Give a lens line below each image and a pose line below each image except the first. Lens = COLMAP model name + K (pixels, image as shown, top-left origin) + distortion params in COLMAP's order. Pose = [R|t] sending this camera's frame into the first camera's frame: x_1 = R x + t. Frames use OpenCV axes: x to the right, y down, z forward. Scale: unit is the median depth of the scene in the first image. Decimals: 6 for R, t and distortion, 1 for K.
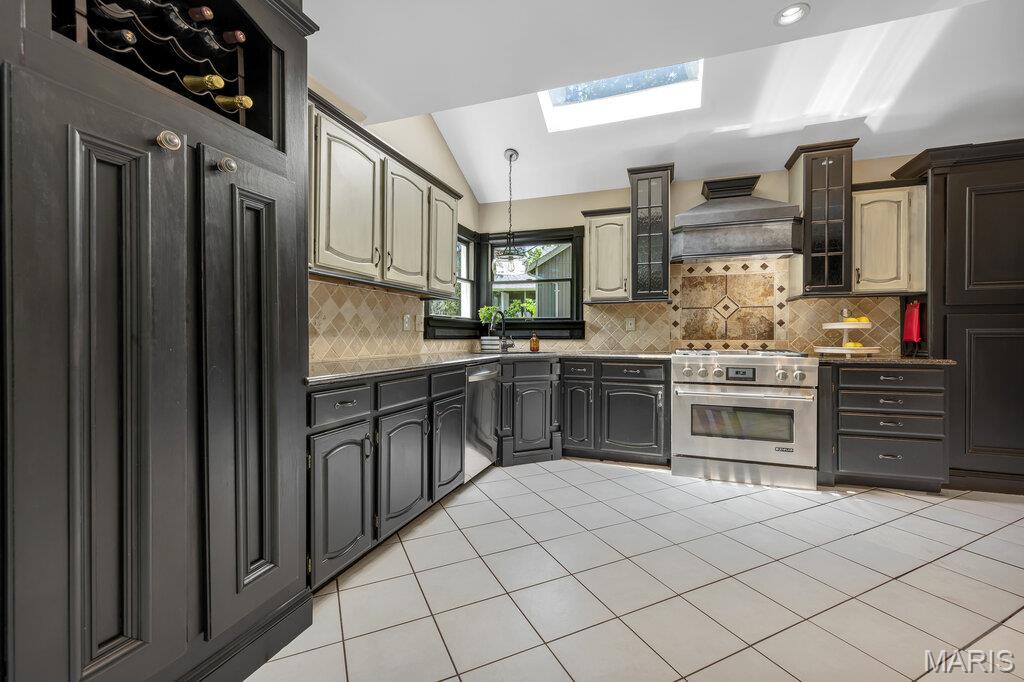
lens RADIAL K [[433.1, 0, 510.6], [0, 433.1, 338.9], [0, 0, 1]] dist [-0.001666, -0.000035]
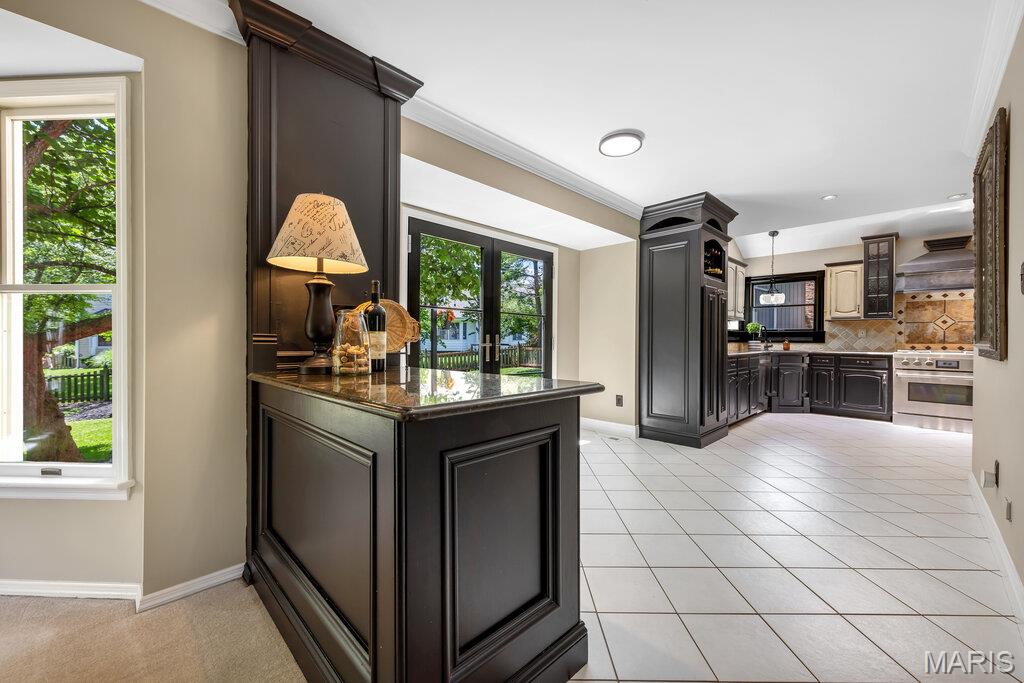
lens RADIAL K [[404.1, 0, 513.8], [0, 404.1, 343.5], [0, 0, 1]] dist [0.001416, 0.000253]
pose [[0.904833, 0.007463, -0.425702, -0.250076], [-0.005629, 0.999969, 0.005566, 0.002059], [0.425730, -0.002640, 0.904846, -0.895995]]
